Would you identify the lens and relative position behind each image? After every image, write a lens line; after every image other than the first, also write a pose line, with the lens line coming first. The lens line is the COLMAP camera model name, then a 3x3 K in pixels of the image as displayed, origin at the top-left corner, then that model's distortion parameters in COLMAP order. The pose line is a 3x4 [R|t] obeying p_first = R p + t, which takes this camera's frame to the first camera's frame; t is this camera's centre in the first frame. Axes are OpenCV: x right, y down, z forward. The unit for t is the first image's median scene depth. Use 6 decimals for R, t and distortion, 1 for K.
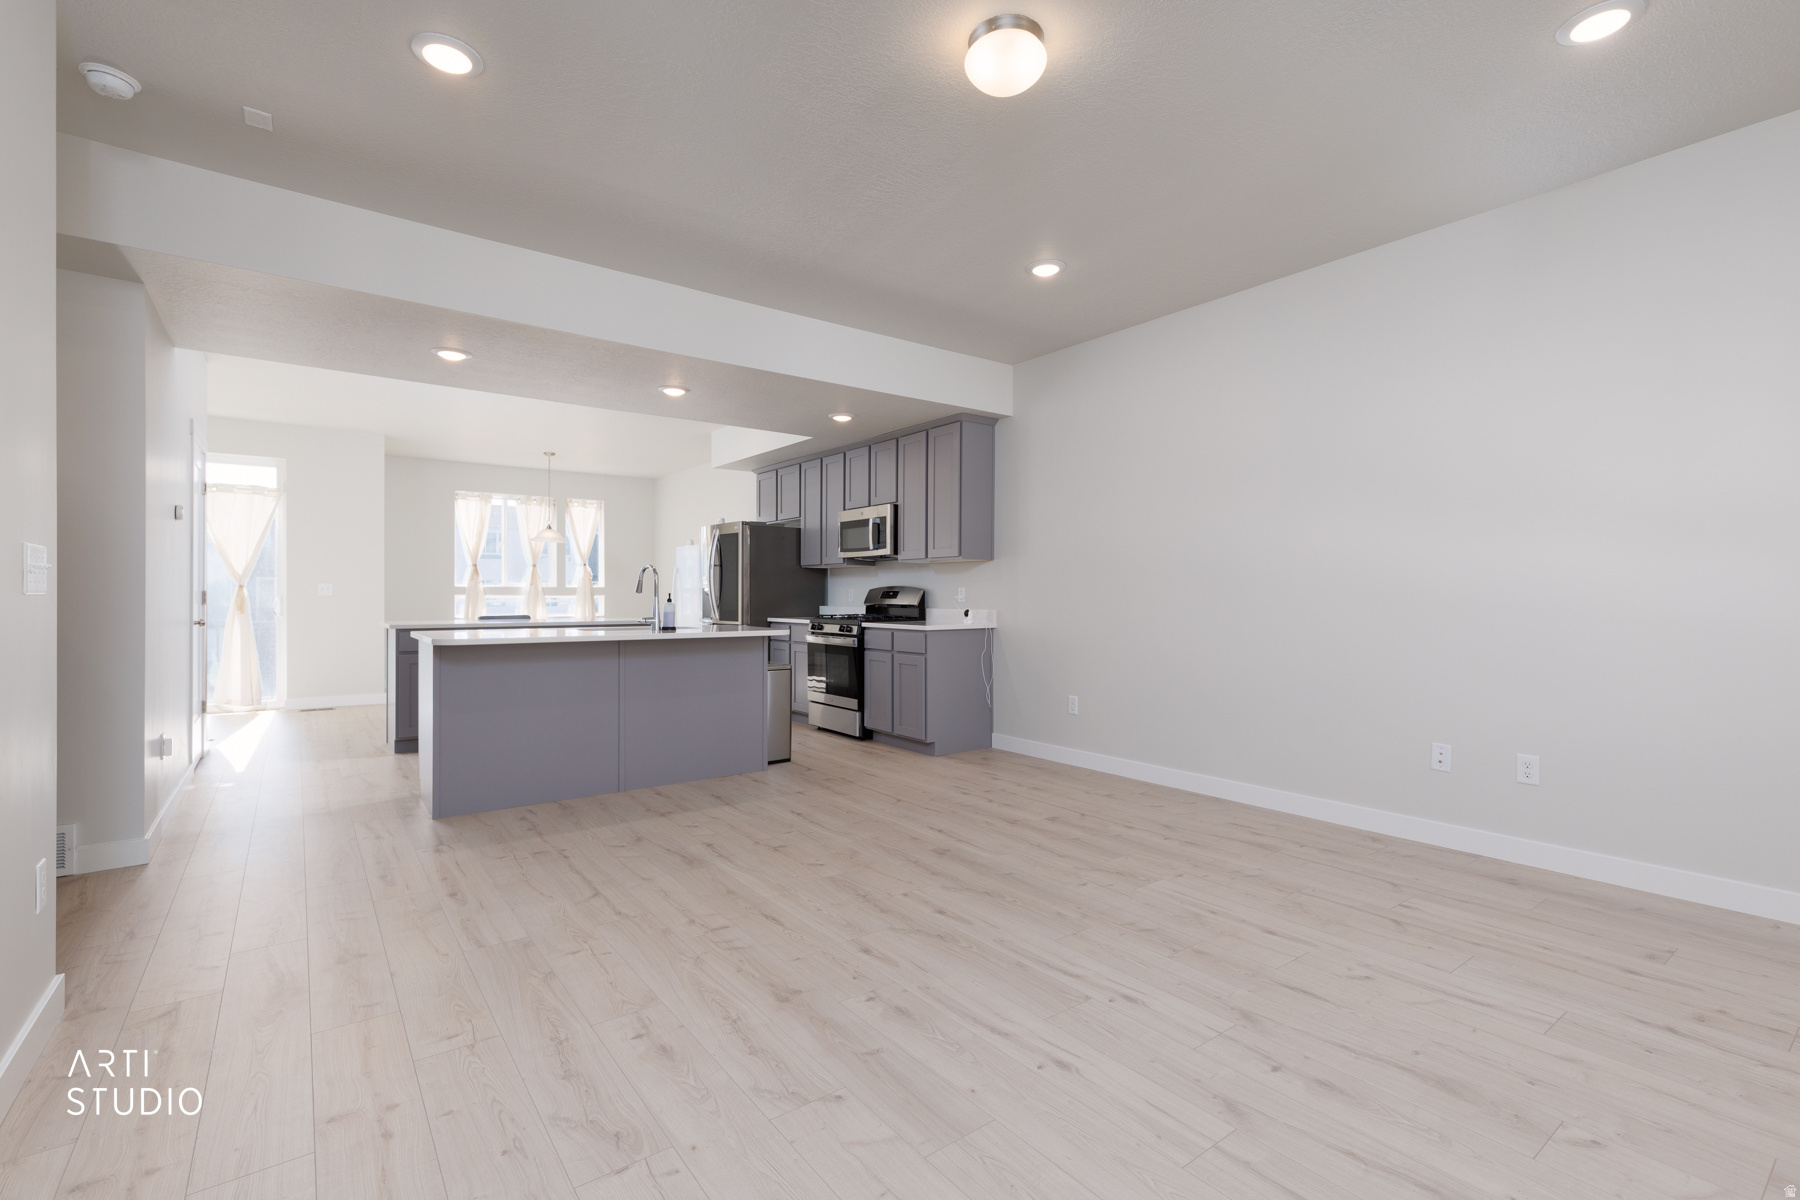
lens RADIAL K [[804.9, 0, 910.7], [0, 804.9, 596.4], [0, 0, 1]] dist [0.007079, -0.001554]
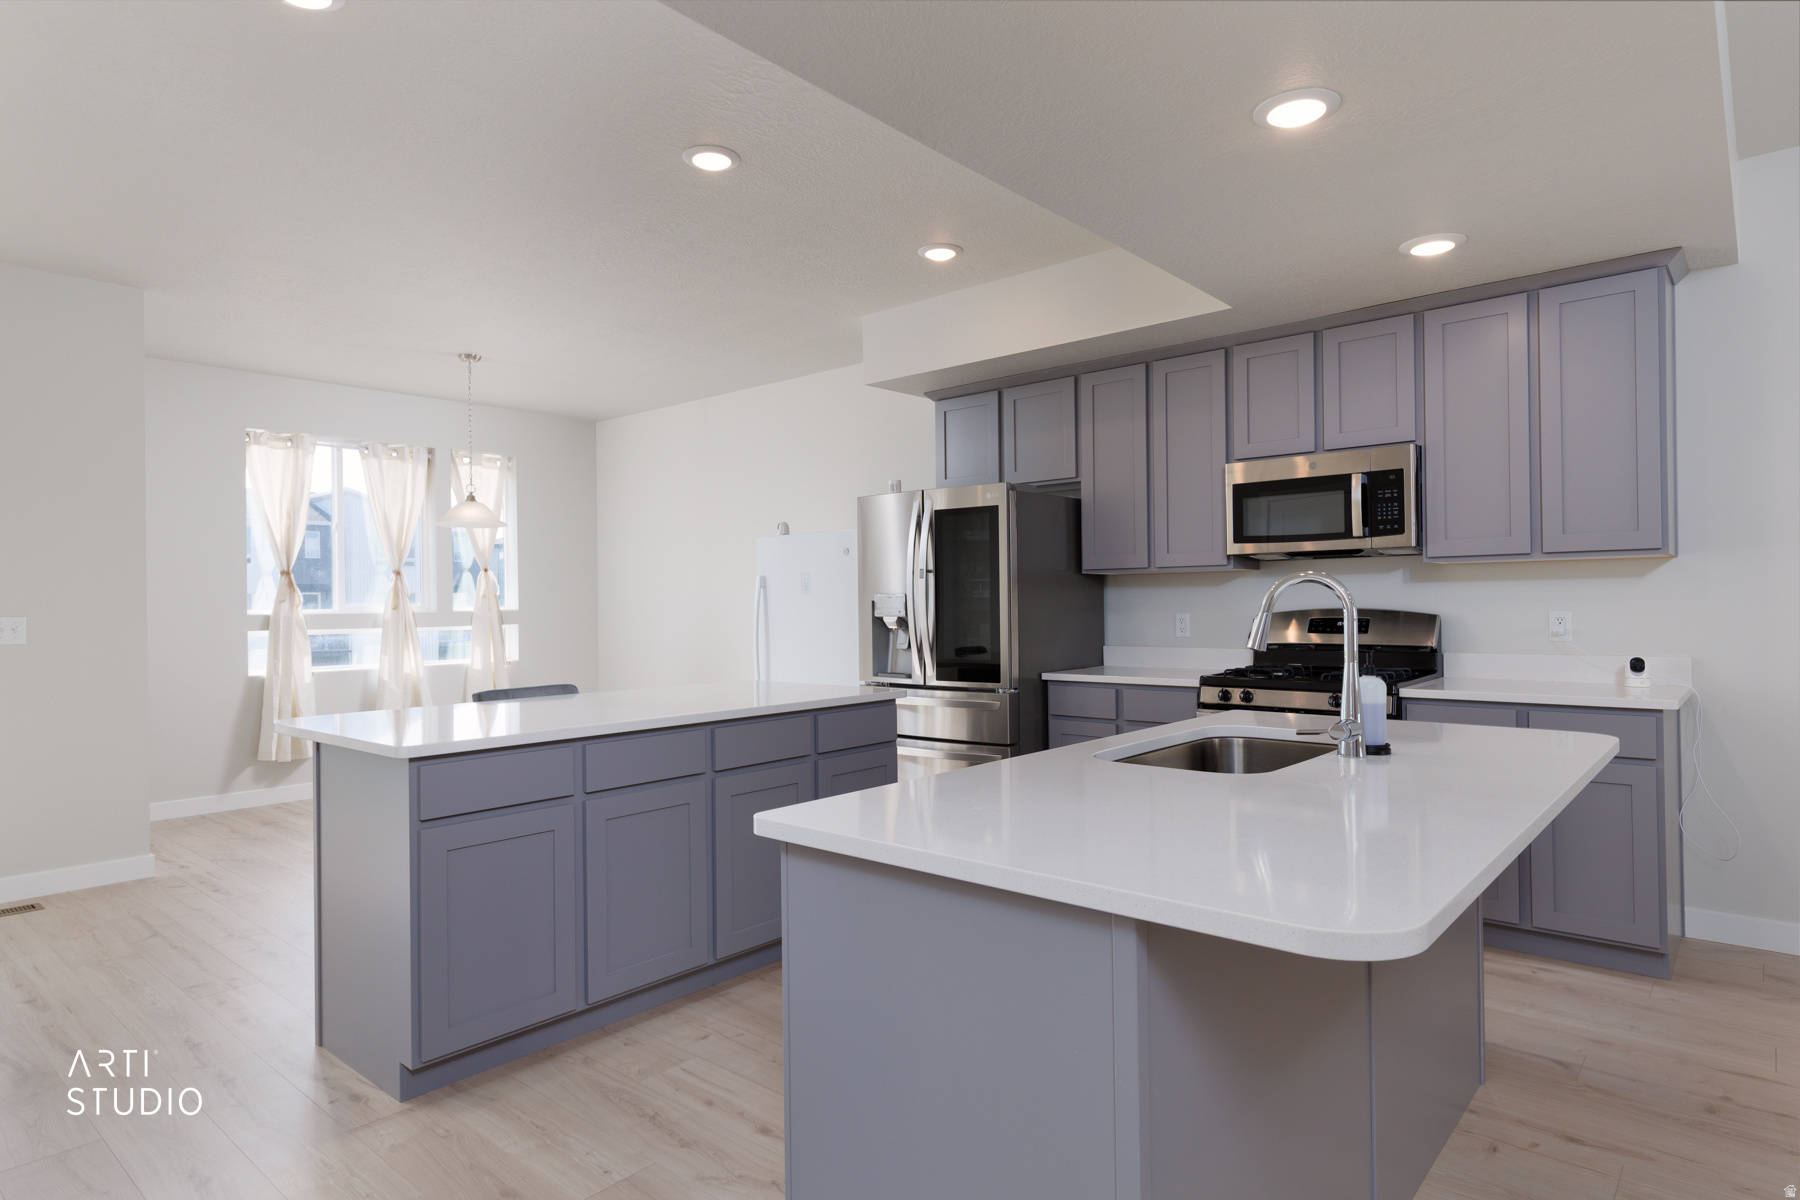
lens RADIAL K [[1003.4, 0, 914.1], [0, 1003.4, 602.4], [0, 0, 1]] dist [0.009991, -0.001808]
pose [[0.977968, -0.013542, 0.208314, -0.496144], [0.014197, 0.999898, -0.001649, -0.022731], [-0.208270, 0.004570, 0.978061, 0.501802]]
